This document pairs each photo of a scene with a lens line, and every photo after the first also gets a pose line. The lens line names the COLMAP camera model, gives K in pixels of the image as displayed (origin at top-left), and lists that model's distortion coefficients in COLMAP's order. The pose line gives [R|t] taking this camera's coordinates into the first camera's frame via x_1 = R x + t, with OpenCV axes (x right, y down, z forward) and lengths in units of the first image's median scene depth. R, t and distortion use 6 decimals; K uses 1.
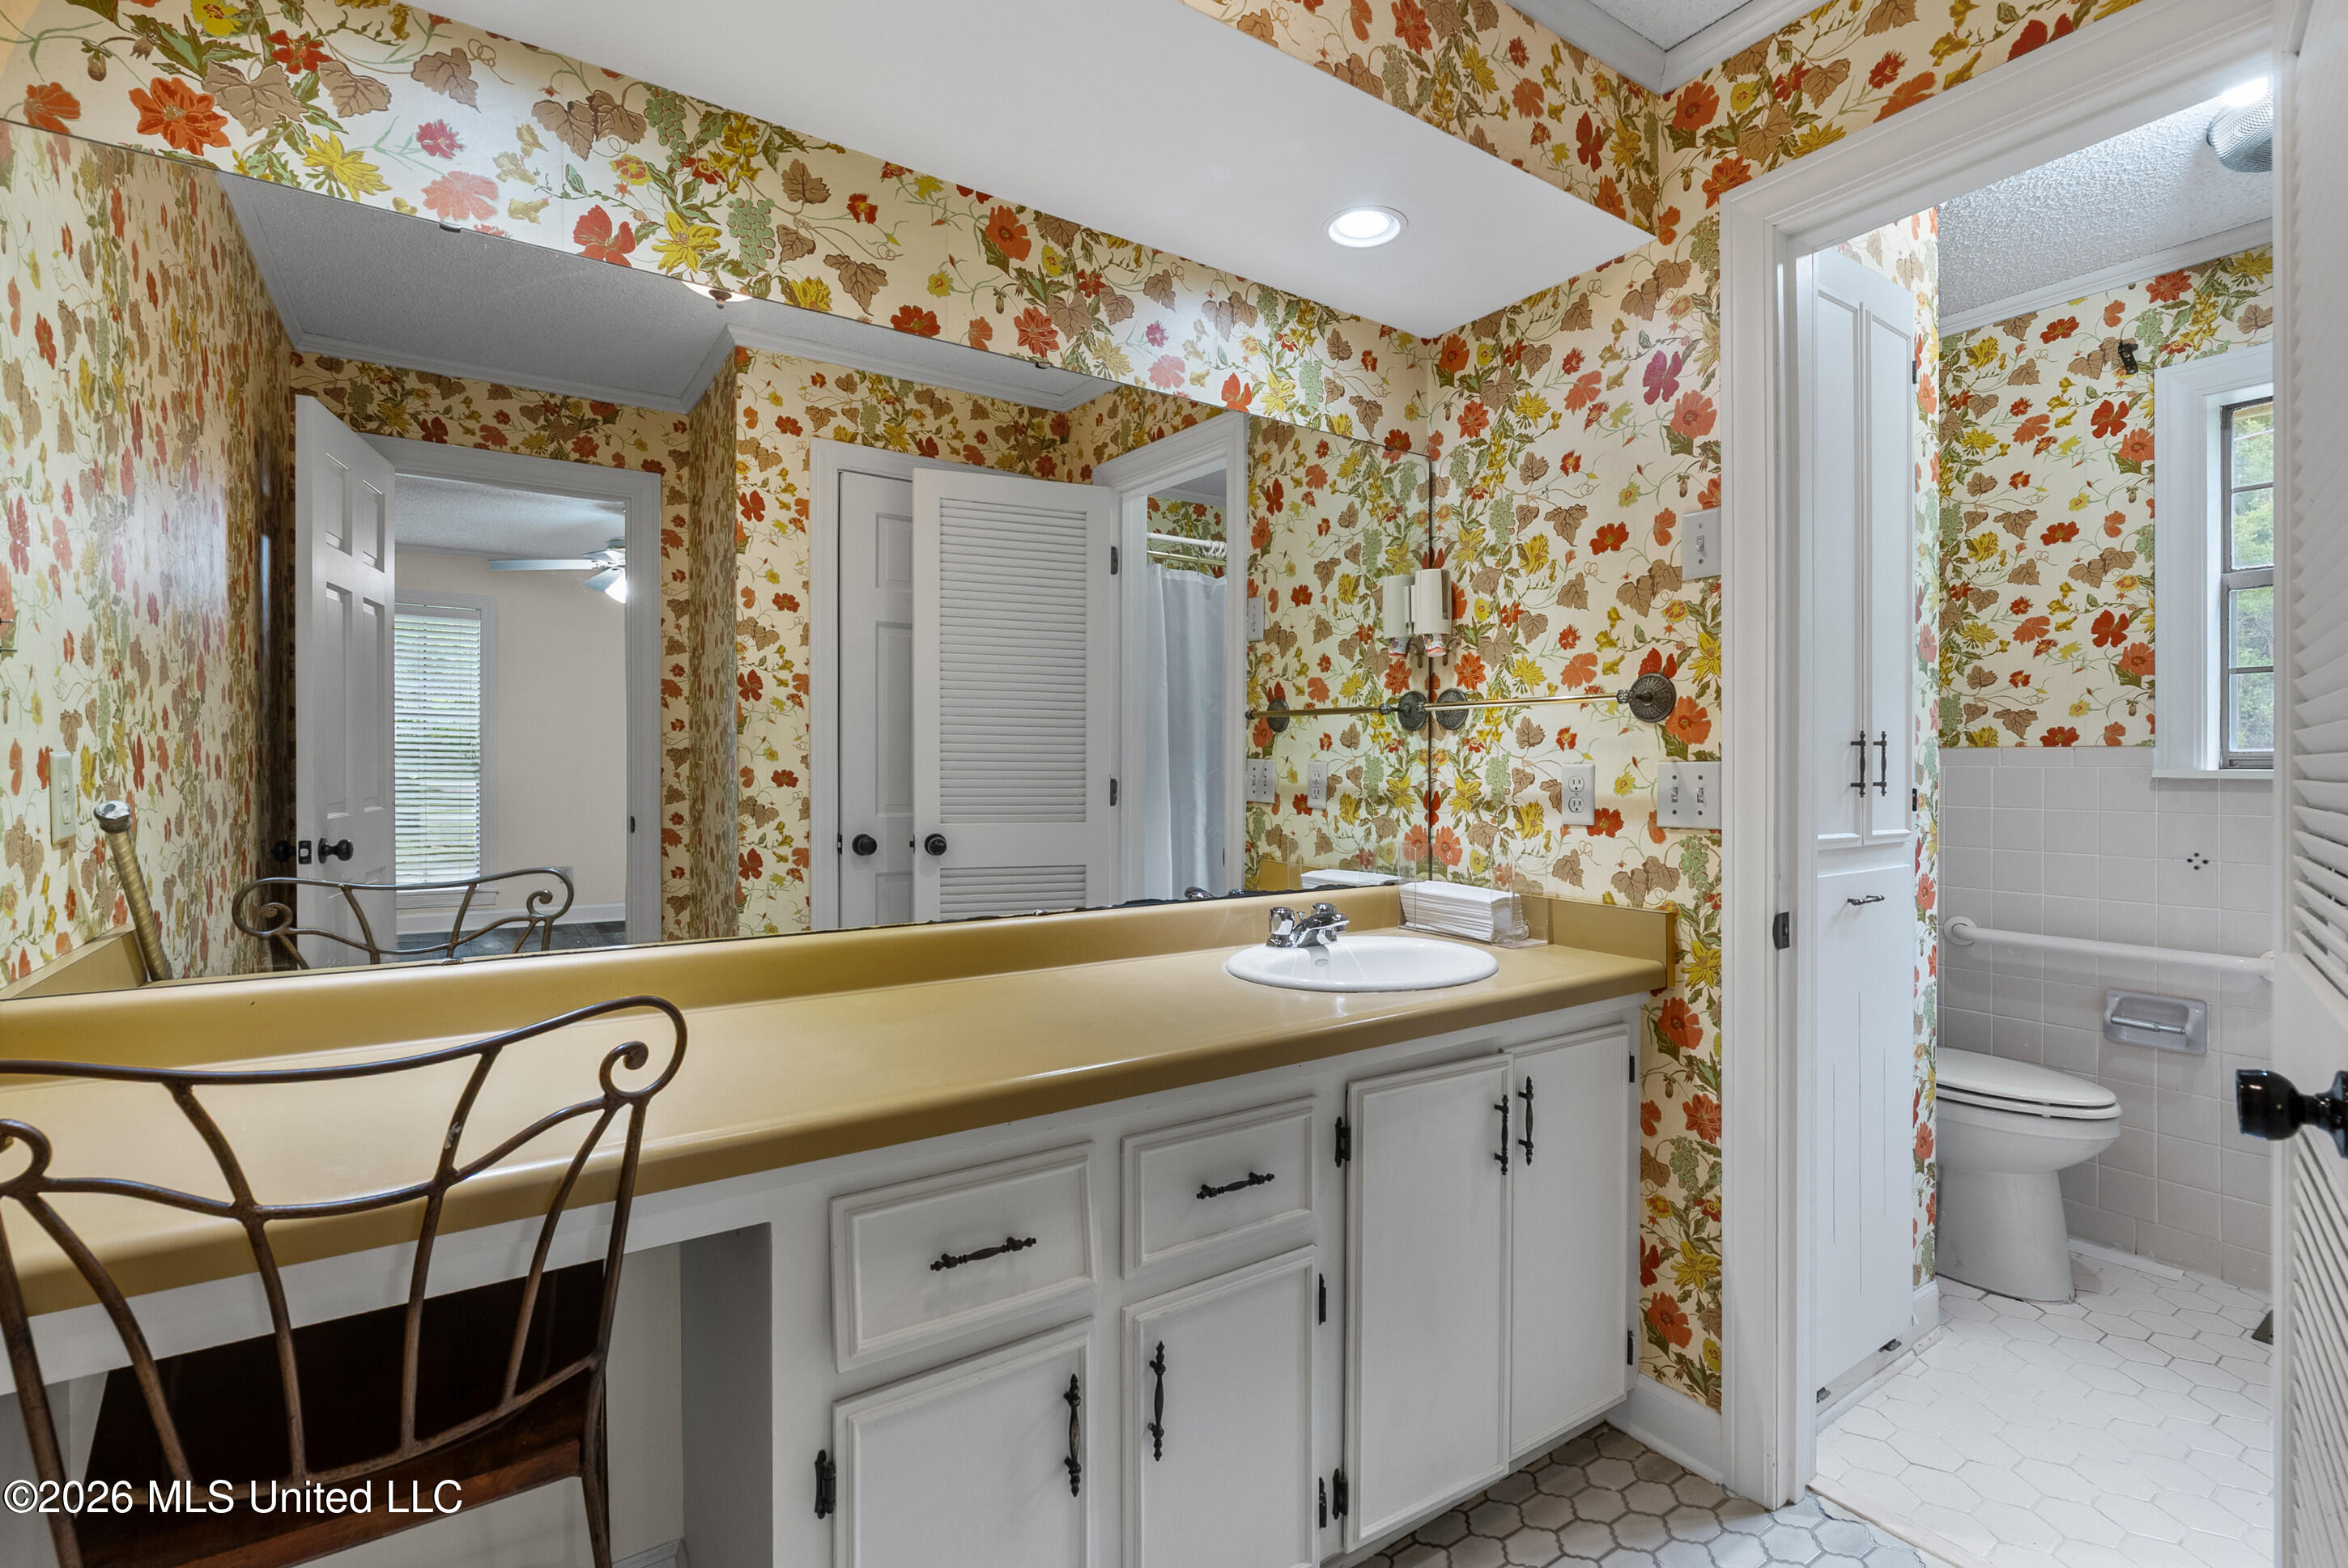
lens RADIAL K [[1064.7, 0, 1170.9], [0, 1064.7, 774.4], [0, 0, 1]] dist [-0.005519, 0.000752]
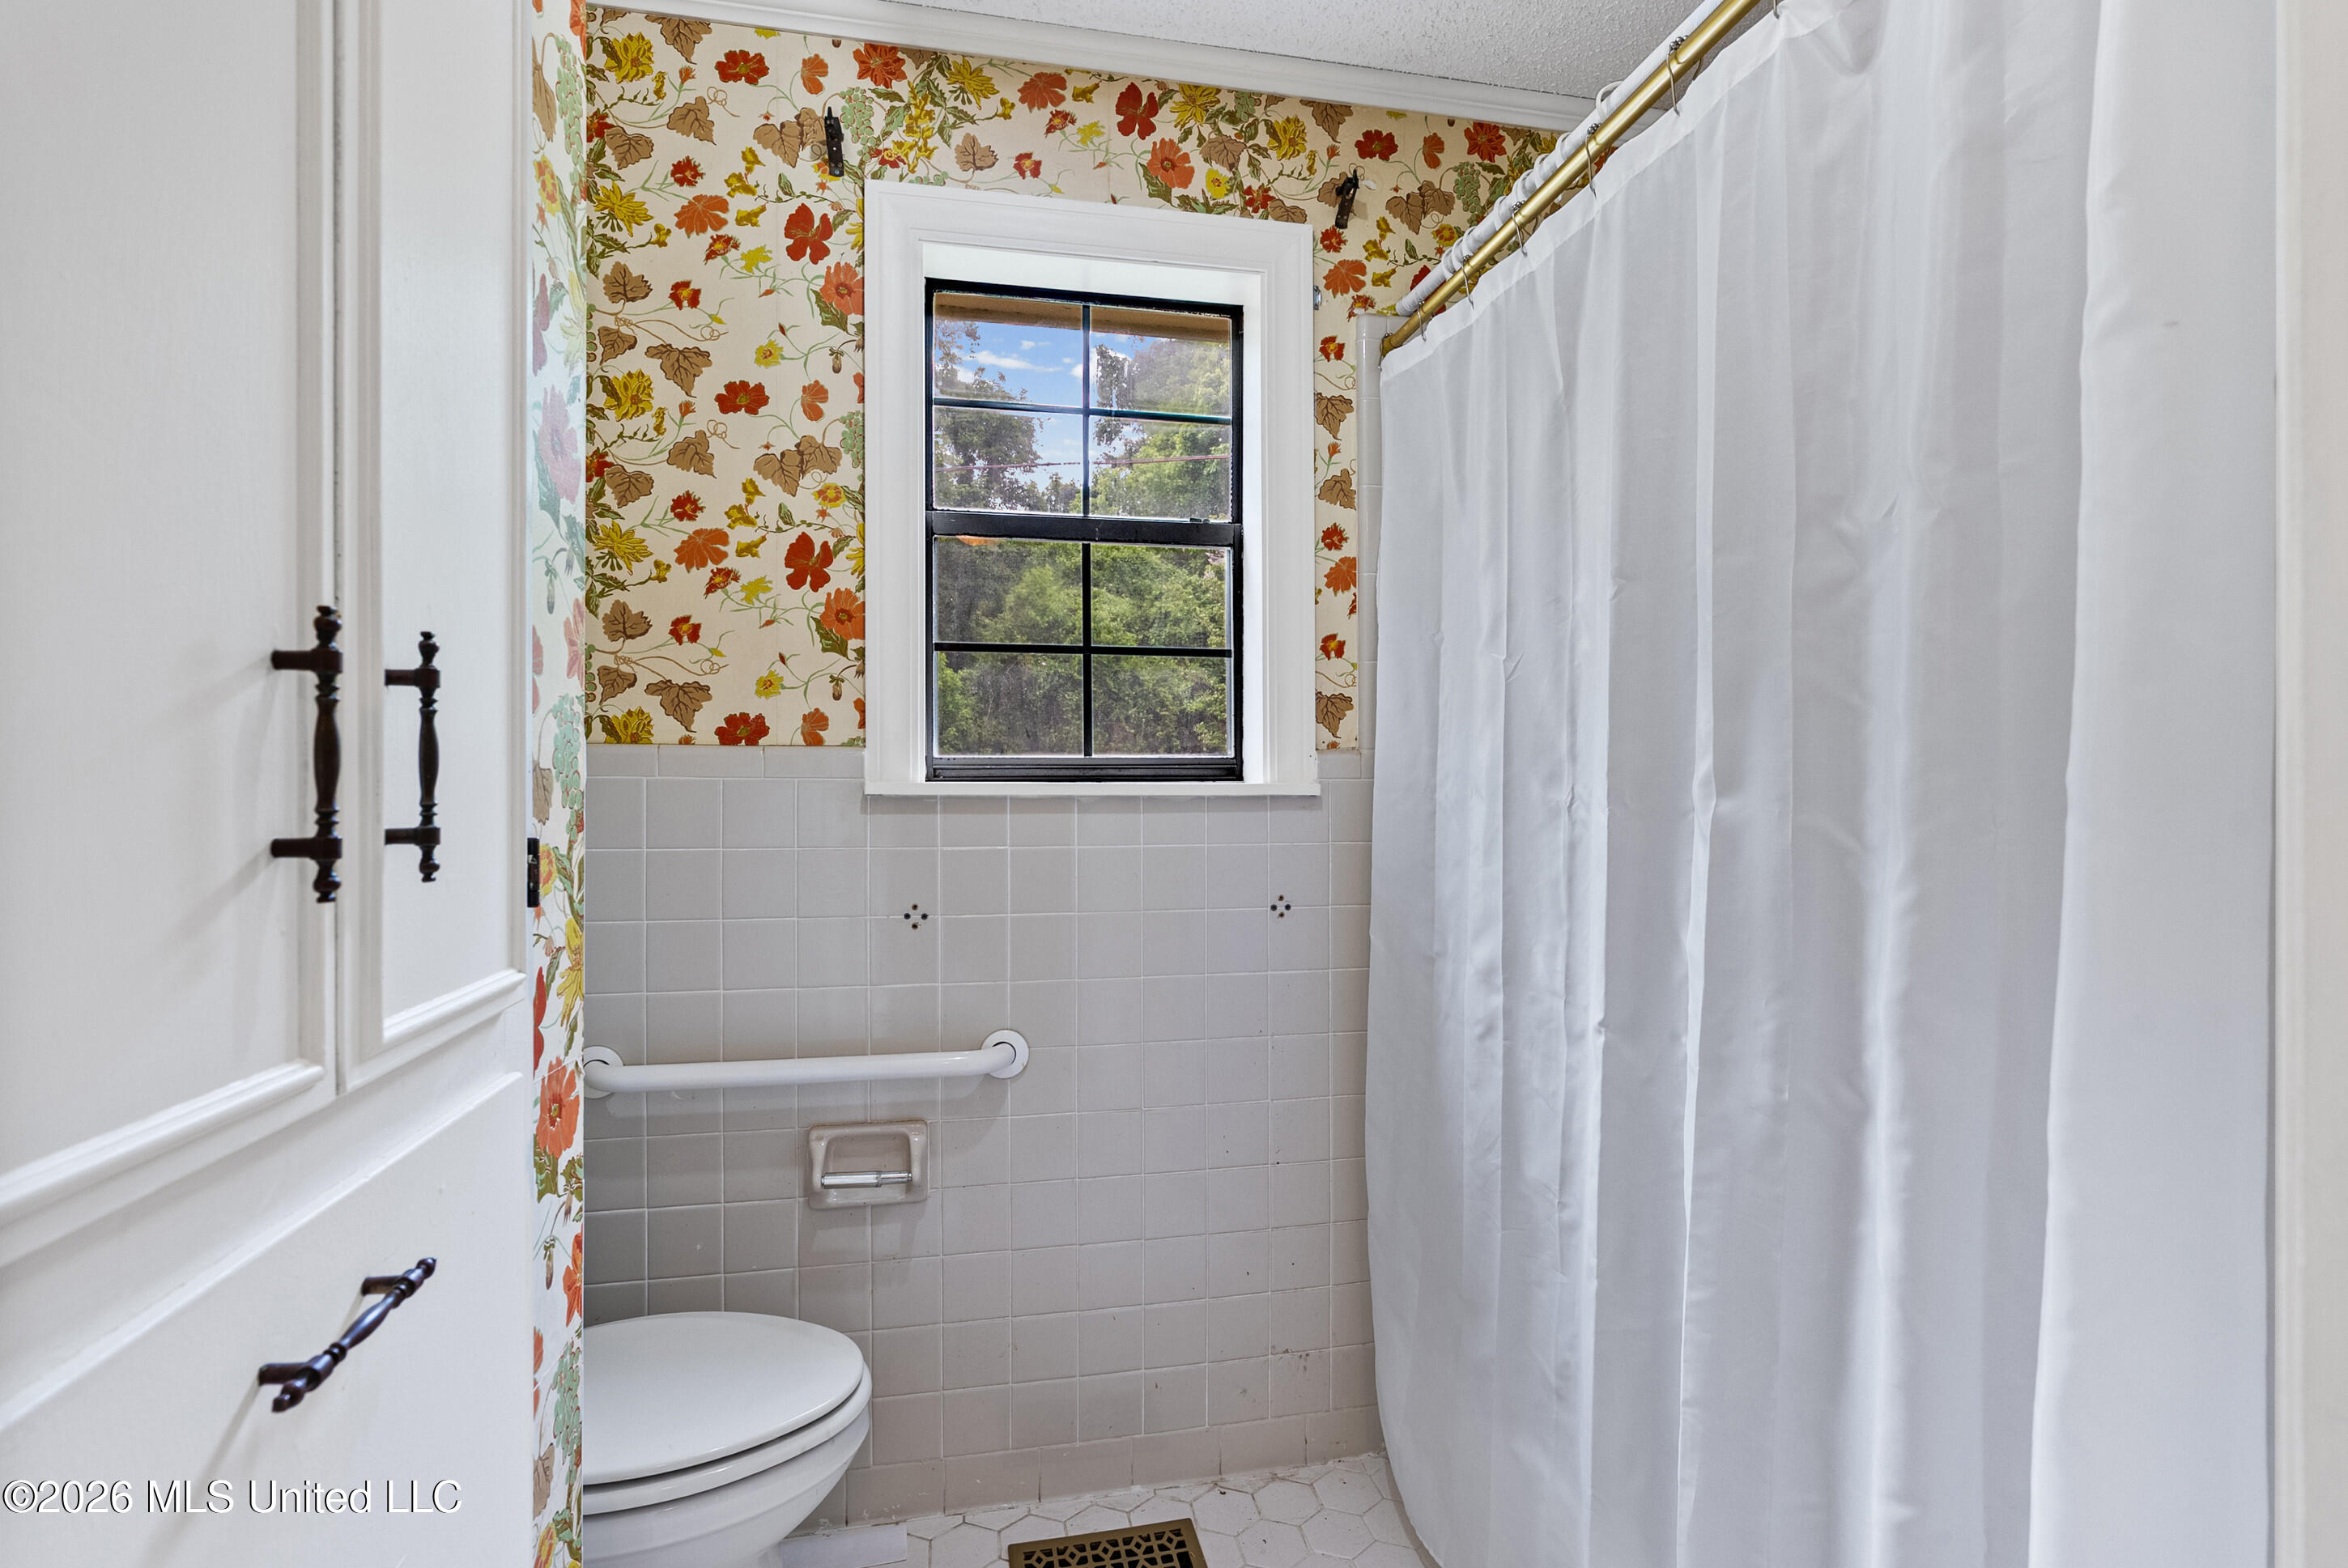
lens RADIAL K [[1064.7, 0, 1170.9], [0, 1064.7, 774.4], [0, 0, 1]] dist [-0.005519, 0.000752]
pose [[0.385554, 0.005653, 0.922668, 0.378836], [0.008546, 0.999916, -0.009697, -0.001323], [-0.922646, 0.011624, 0.385474, 0.553542]]
